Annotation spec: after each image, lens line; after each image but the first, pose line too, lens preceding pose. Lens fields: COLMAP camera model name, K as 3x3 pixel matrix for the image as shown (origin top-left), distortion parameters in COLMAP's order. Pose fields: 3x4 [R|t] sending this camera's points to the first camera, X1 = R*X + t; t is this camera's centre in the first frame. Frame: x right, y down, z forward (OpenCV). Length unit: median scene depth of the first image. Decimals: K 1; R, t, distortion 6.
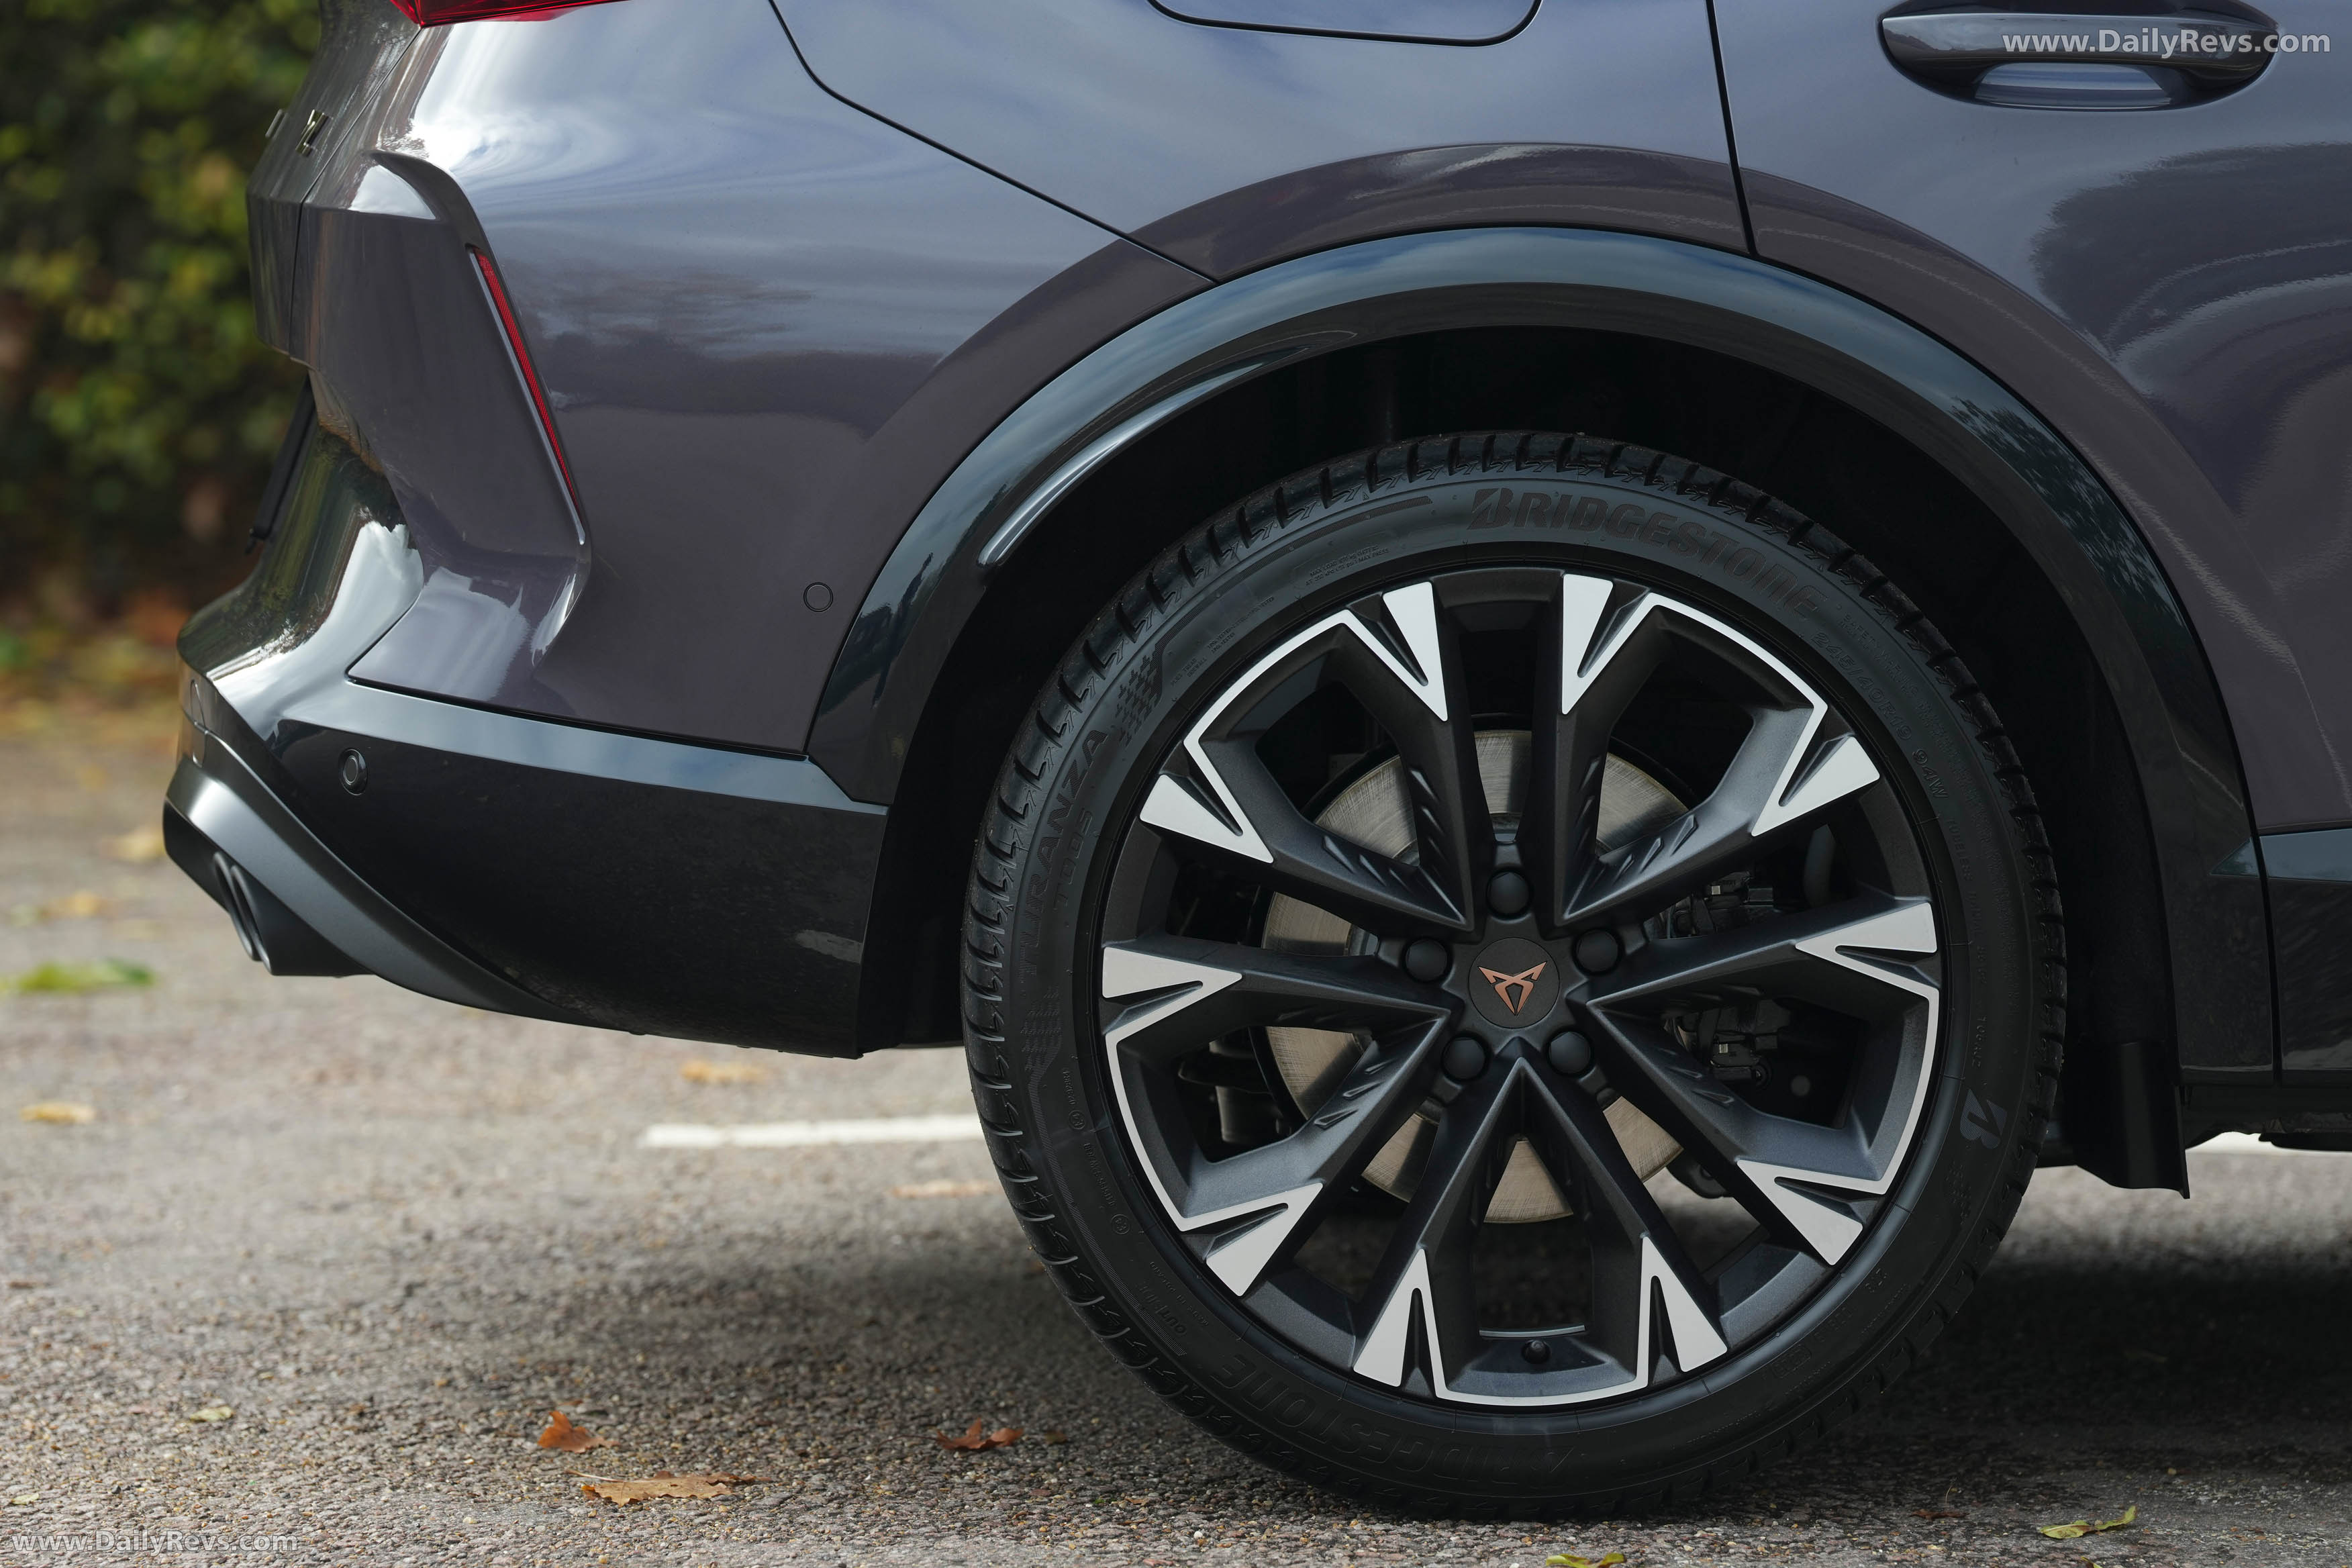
lens RADIAL K [[9761.2, 0, 1172.0], [0, 9761.2, 788.4], [0, 0, 1]] dist [1.412584, 0.000000]
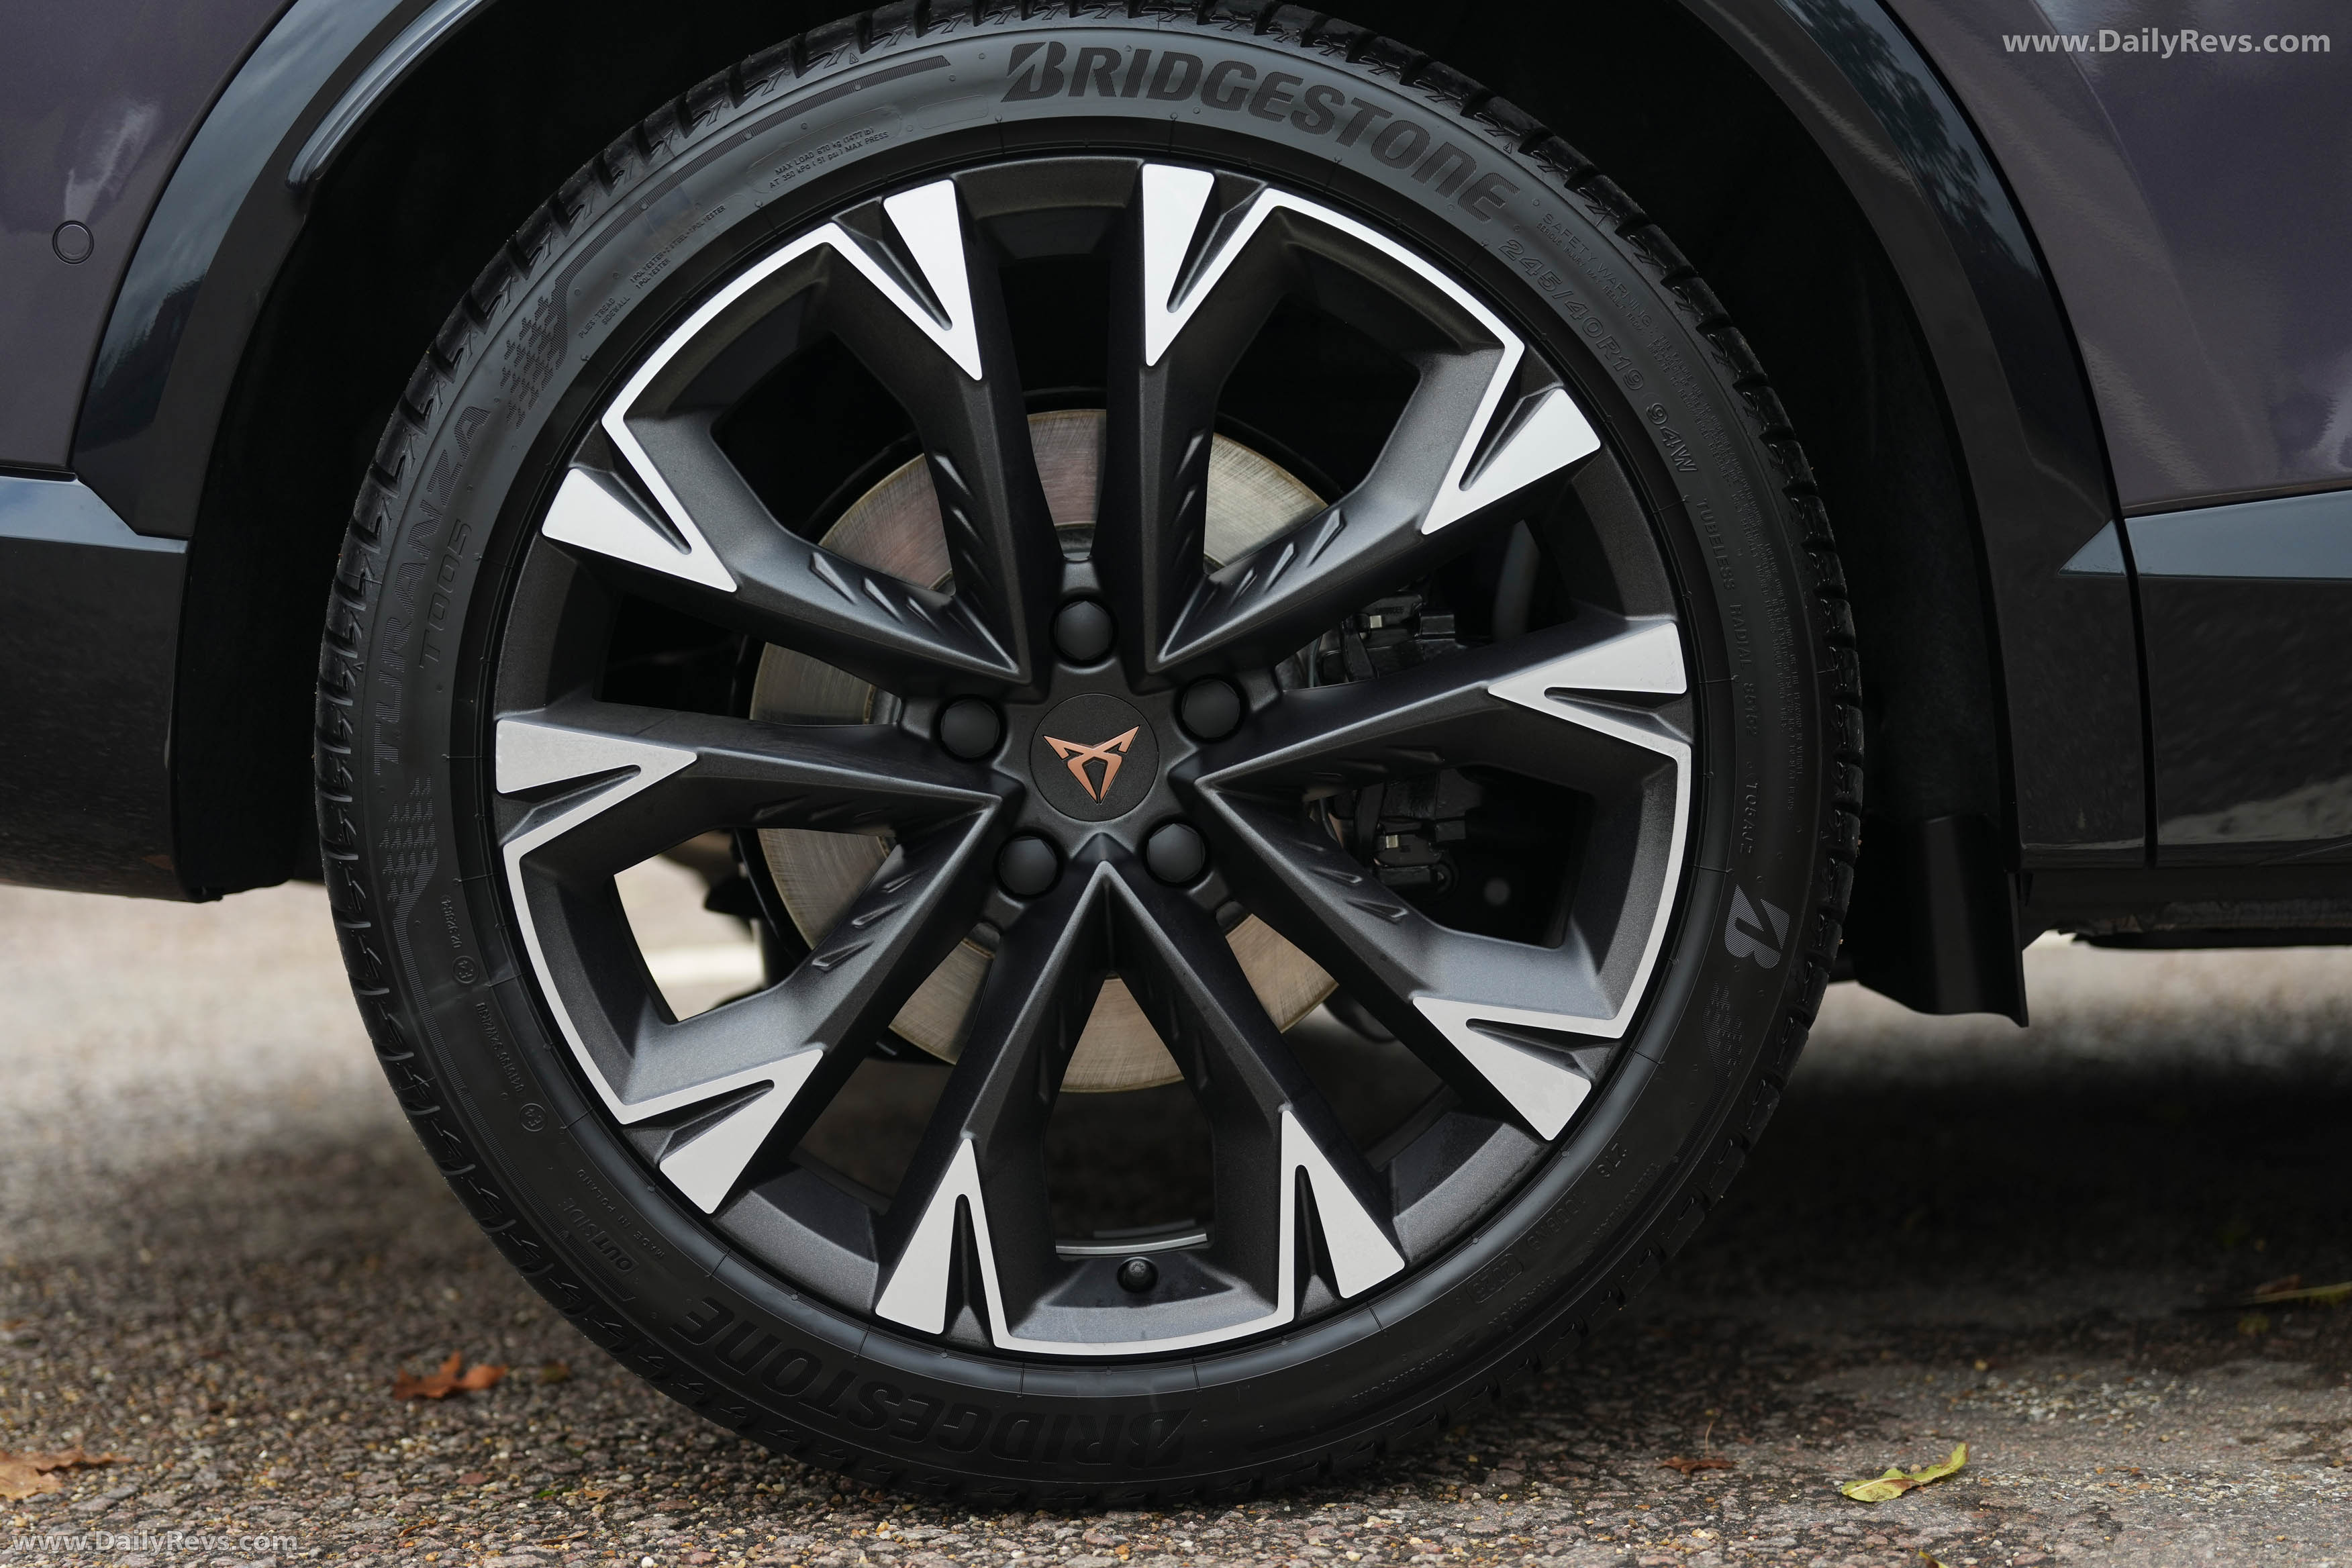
lens RADIAL K [[4963.5, 0, 1114.5], [0, 4963.5, 834.4], [0, 0, 1]] dist [0.289004, 0.000000]
pose [[0.999503, -0.029460, -0.011204, 0.040439], [0.029594, 0.999489, 0.012040, 0.021274], [0.010844, -0.012365, 0.999865, 0.642405]]
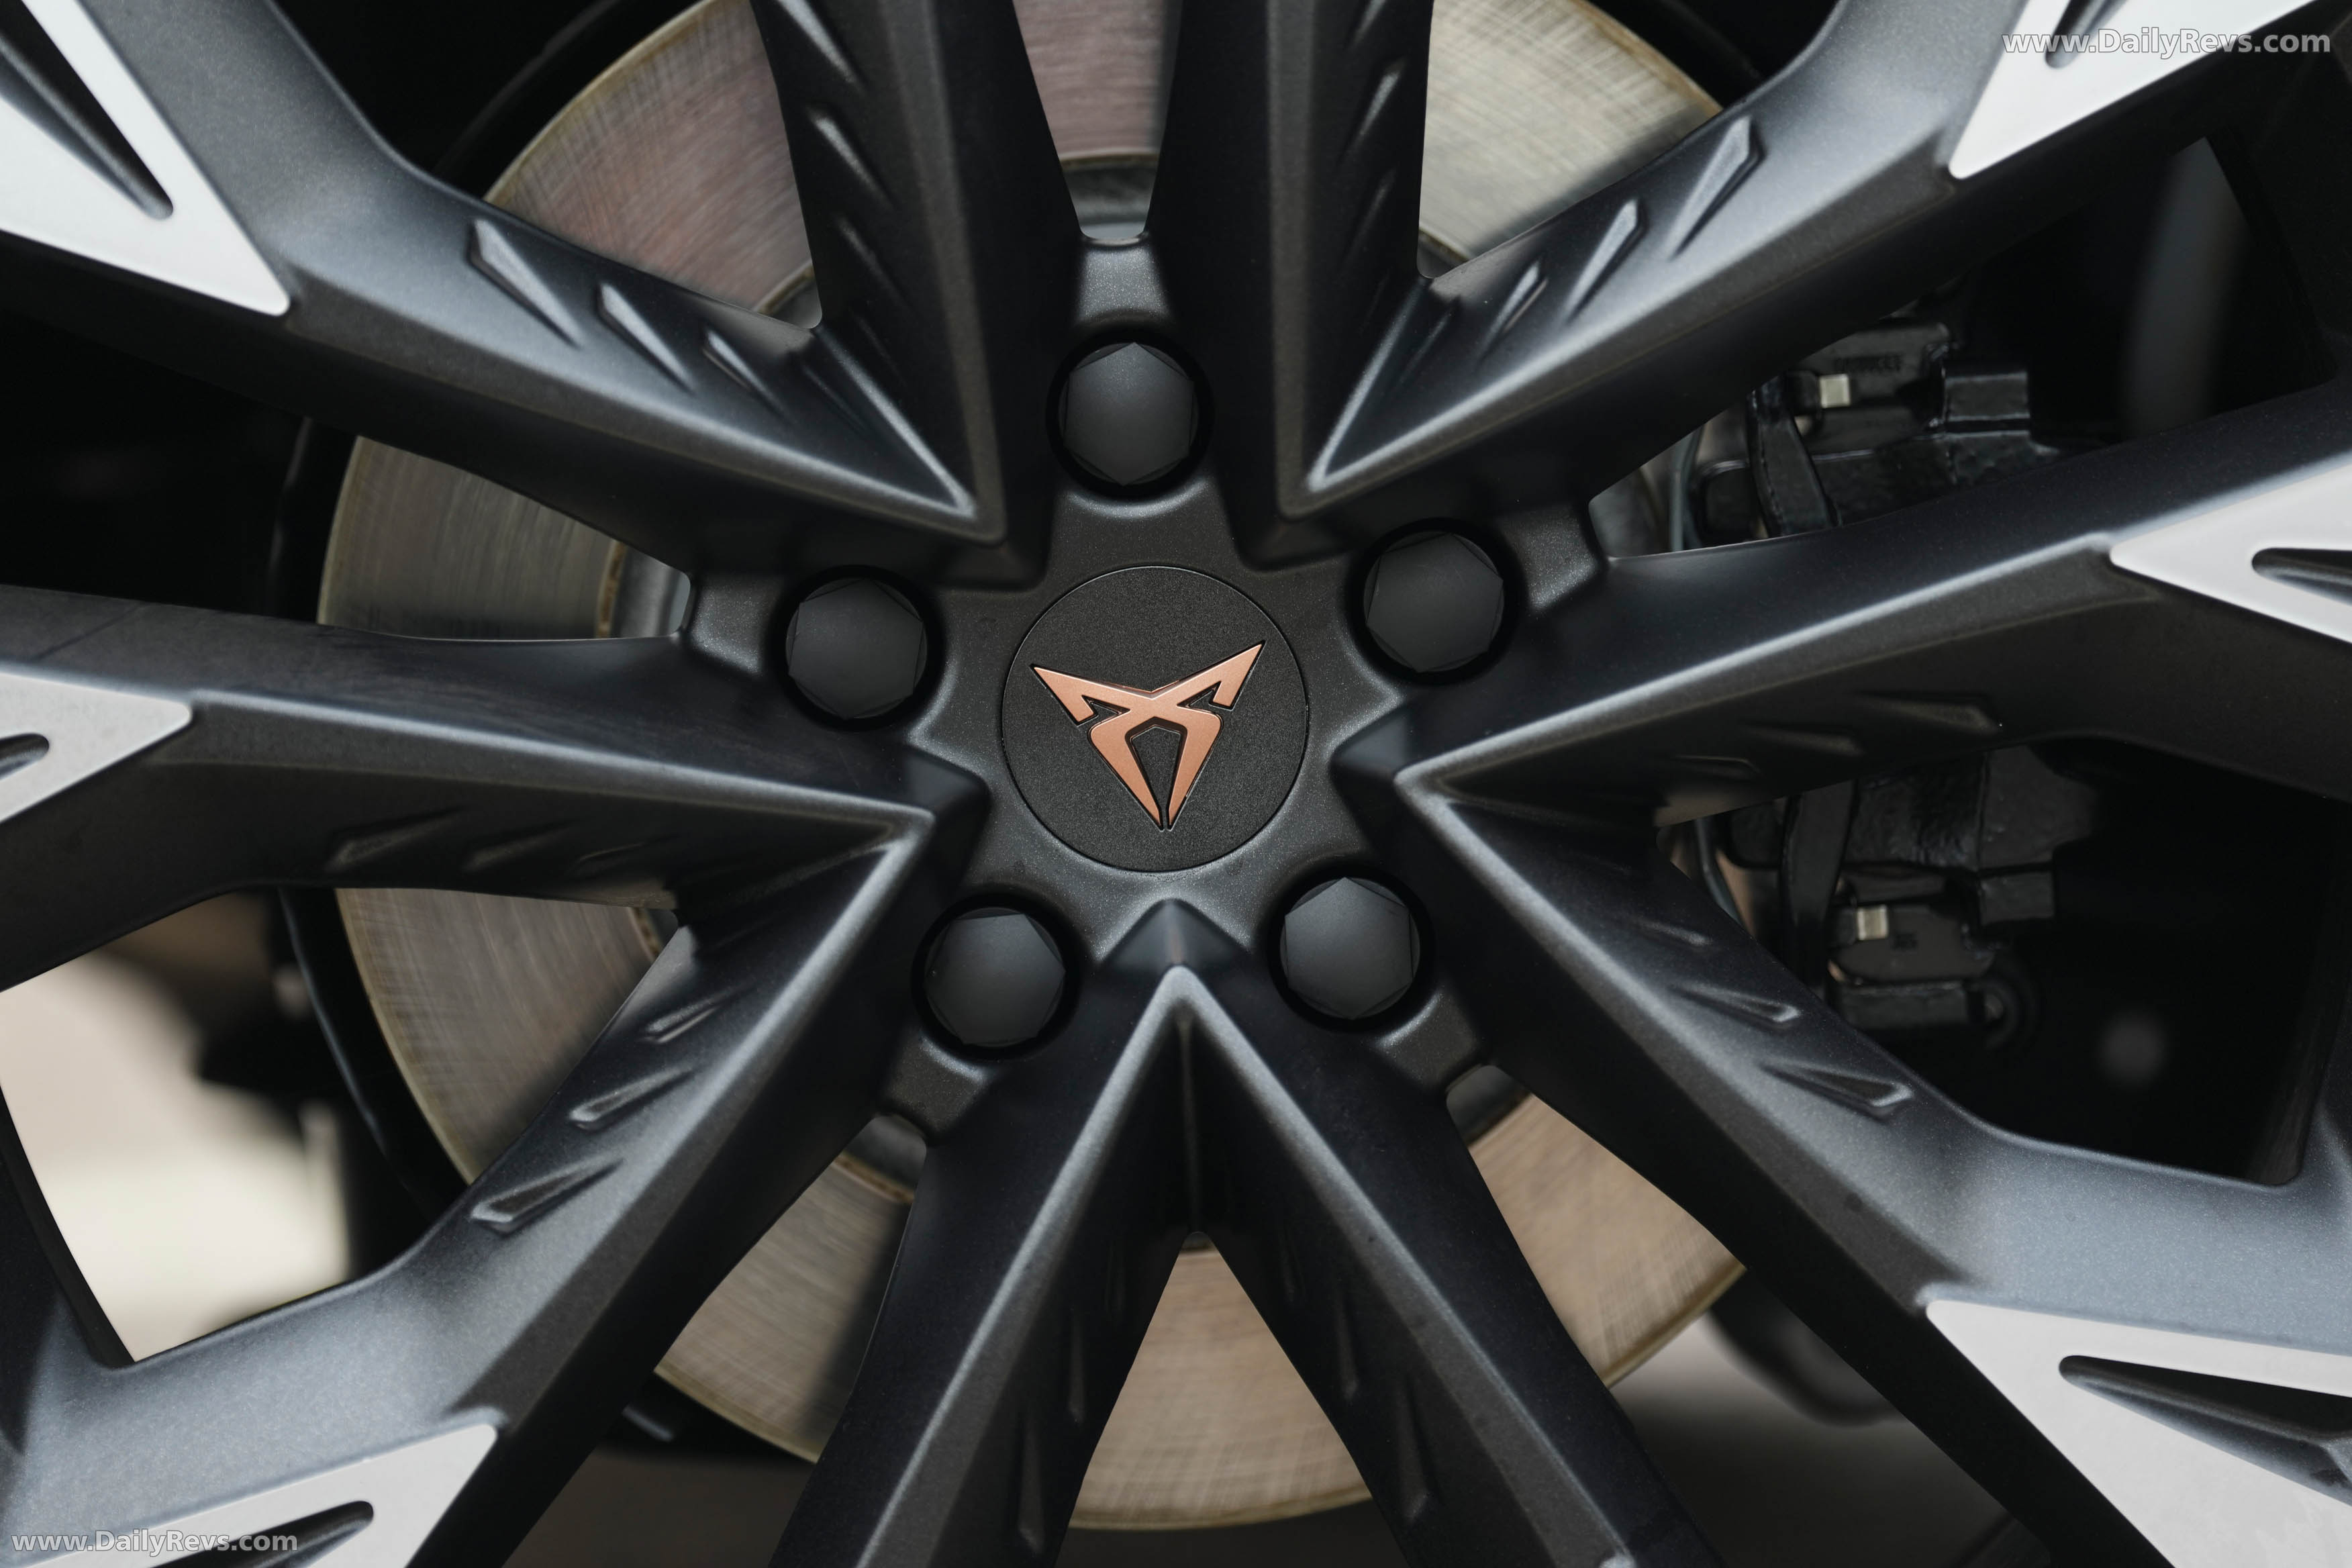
lens RADIAL K [[12365.2, 0, 1184.8], [0, 12365.2, 797.2], [0, 0, 1]] dist [2.611010, 0.000000]
pose [[0.999571, -0.027781, -0.009296, 0.039422], [0.027801, 0.999612, 0.001962, 0.021663], [0.009238, -0.002220, 0.999955, 0.628266]]
